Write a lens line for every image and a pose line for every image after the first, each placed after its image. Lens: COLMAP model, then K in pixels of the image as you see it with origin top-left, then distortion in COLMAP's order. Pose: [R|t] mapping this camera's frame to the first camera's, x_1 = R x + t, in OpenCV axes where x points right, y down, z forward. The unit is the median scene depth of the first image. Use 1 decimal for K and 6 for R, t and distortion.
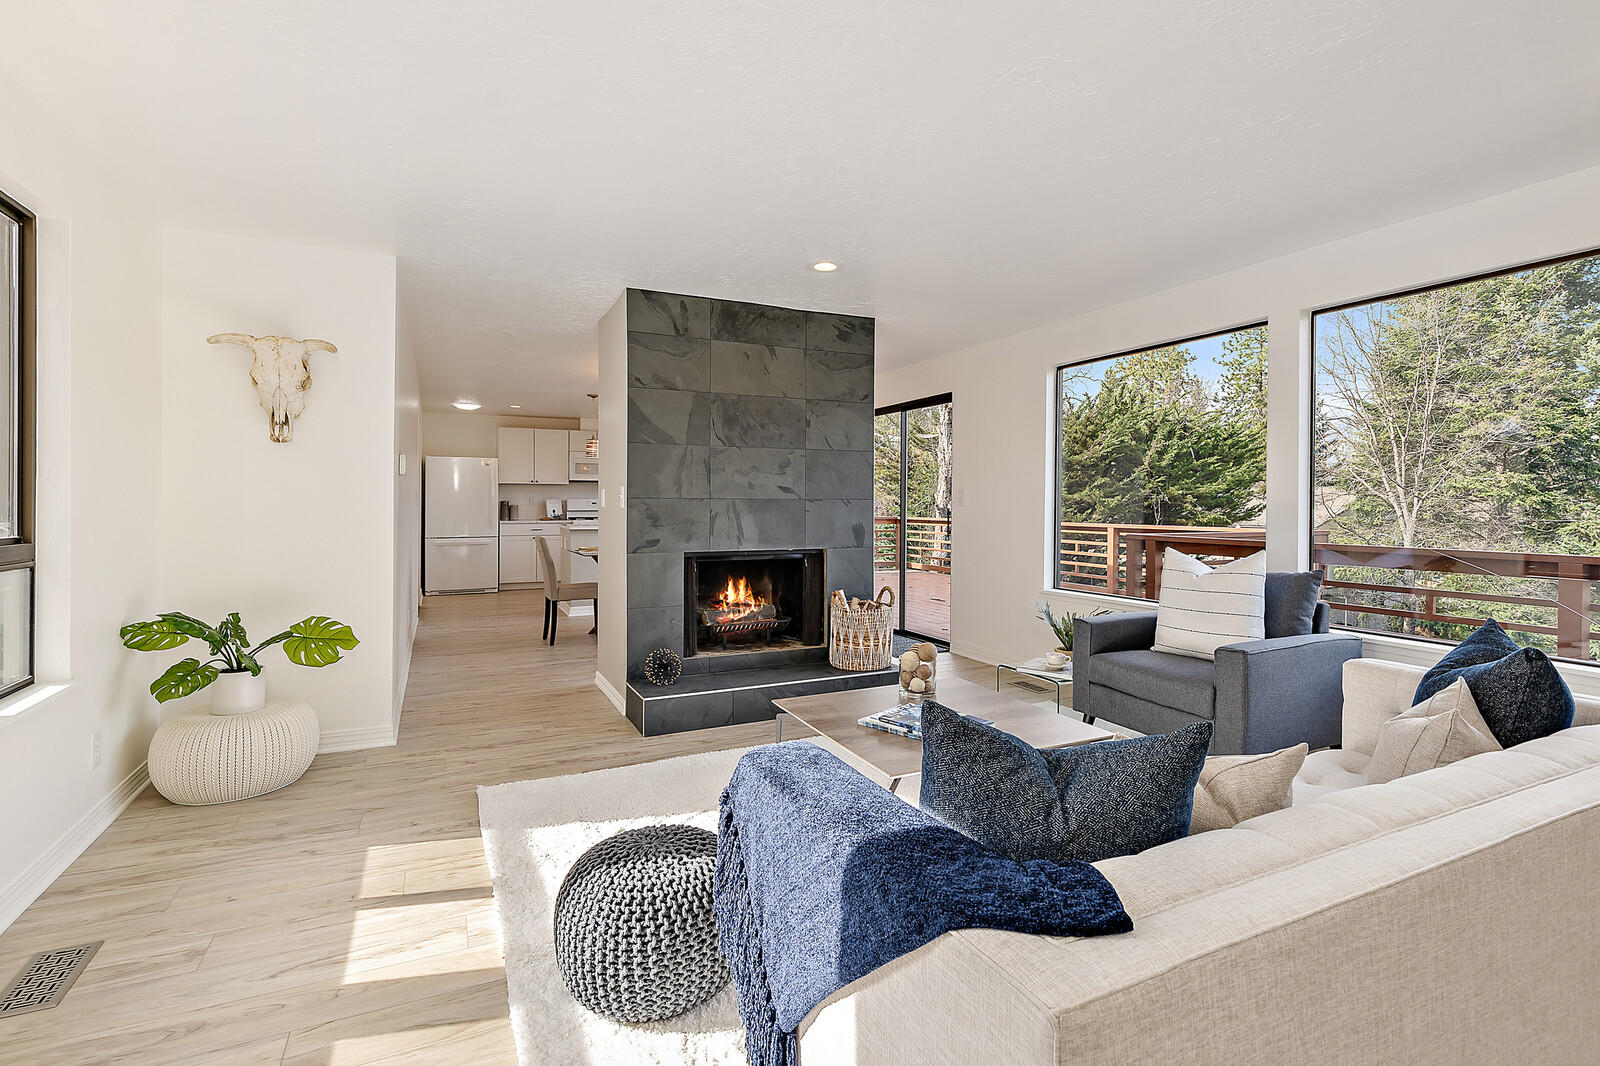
lens RADIAL K [[751.6, 0, 800.8], [0, 751.6, 502.6], [0, 0, 1]] dist [0.002308, -0.000101]
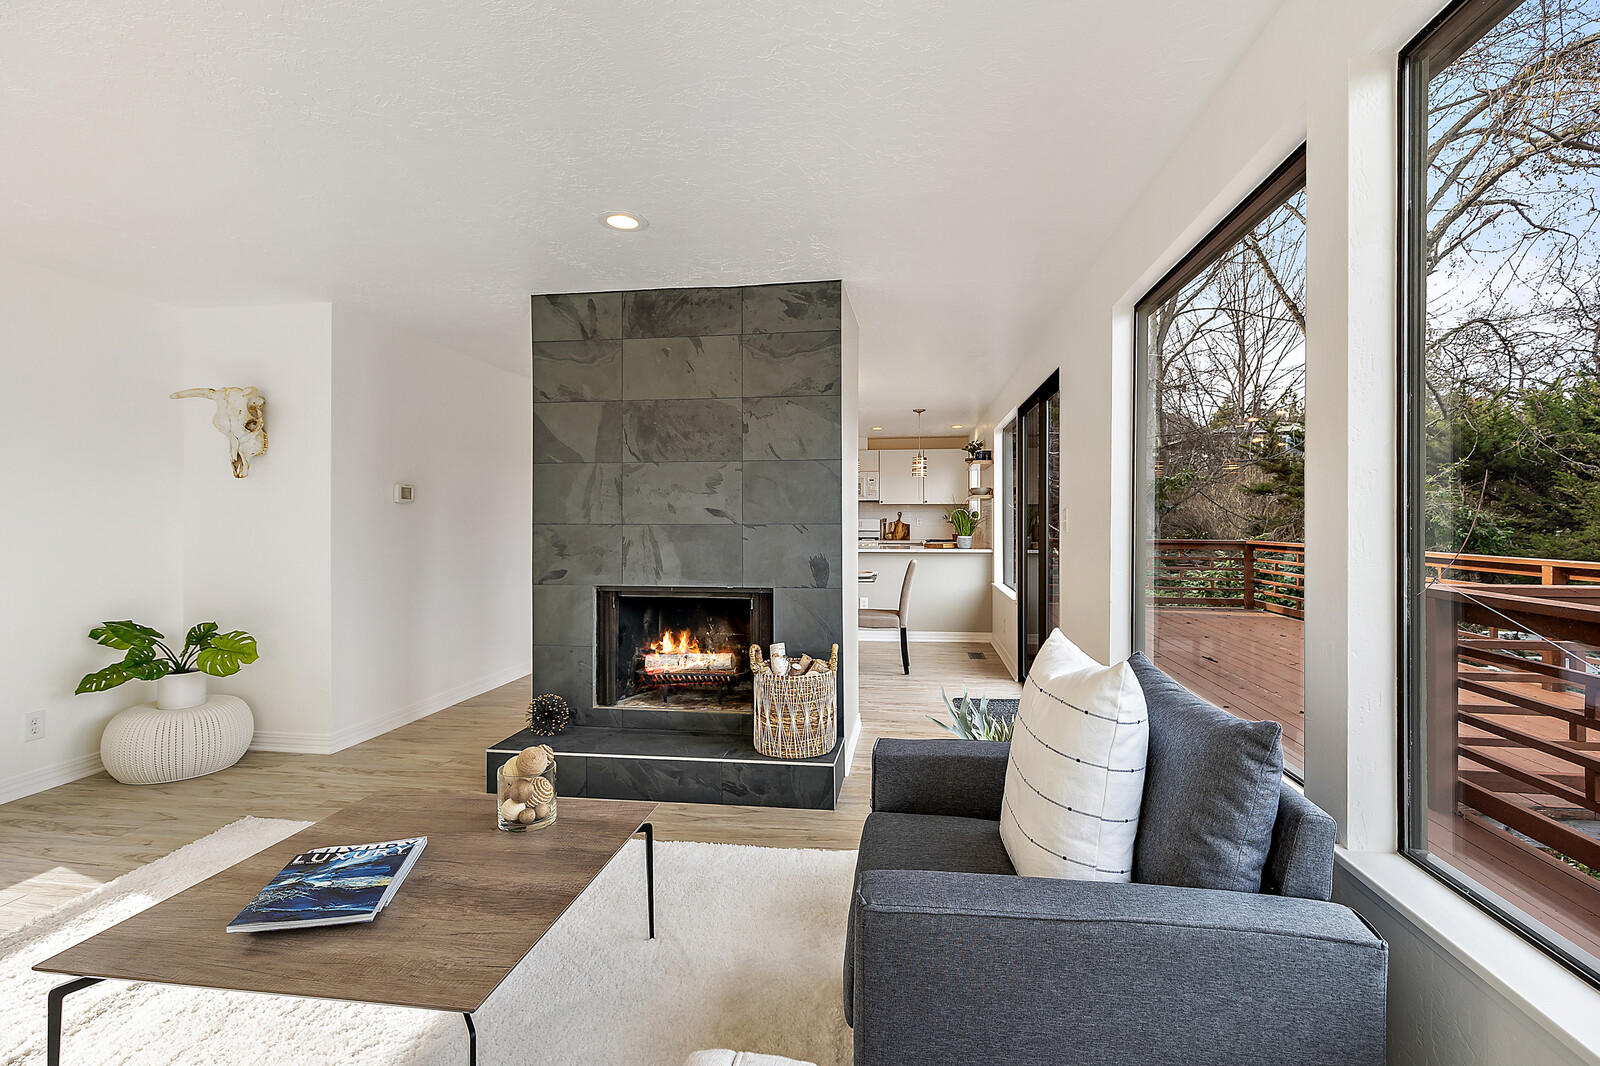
lens RADIAL K [[730.2, 0, 806.0], [0, 730.2, 515.2], [0, 0, 1]] dist [0.002706, 0.000100]
pose [[0.836139, -0.007109, -0.548471, 0.501717], [0.003913, 0.999968, -0.006996, -0.008767], [0.548503, 0.003703, 0.836140, 0.409747]]
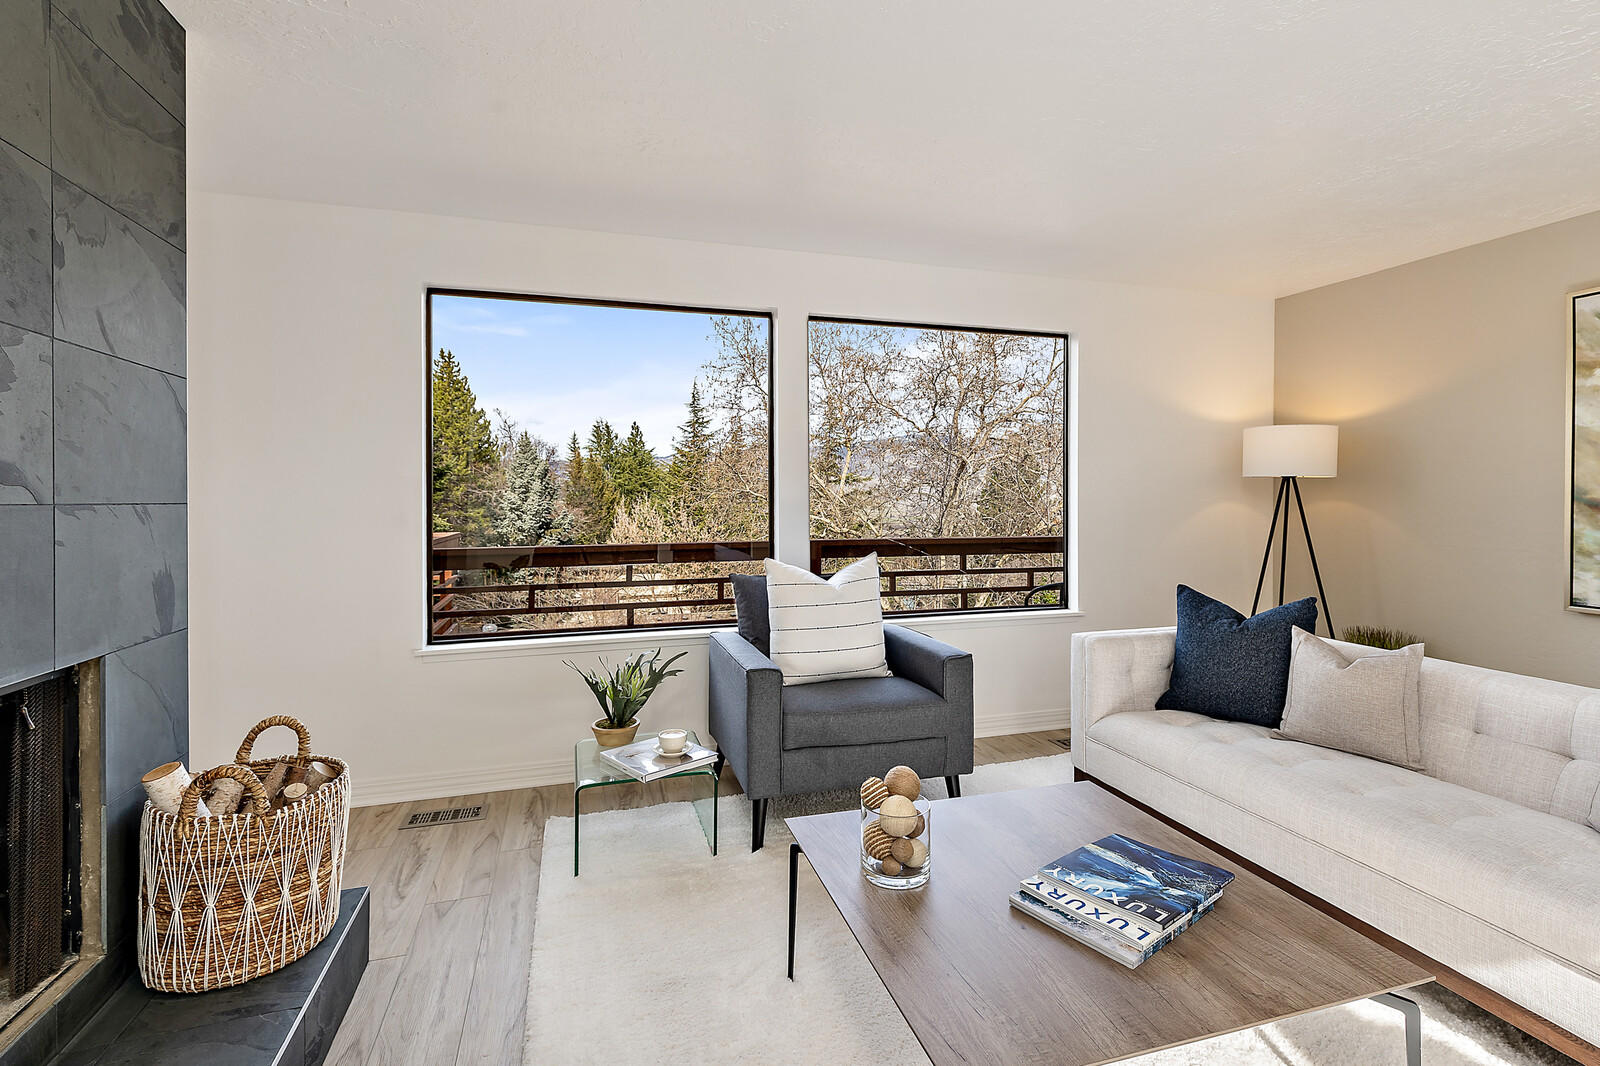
lens RADIAL K [[745.7, 0, 808.6], [0, 745.7, 501.7], [0, 0, 1]] dist [0.007677, 0.000220]
pose [[0.140416, -0.005837, 0.990075, -0.258066], [0.005590, 0.999971, 0.005102, -0.005714], [-0.990077, 0.004818, 0.140445, 0.684769]]
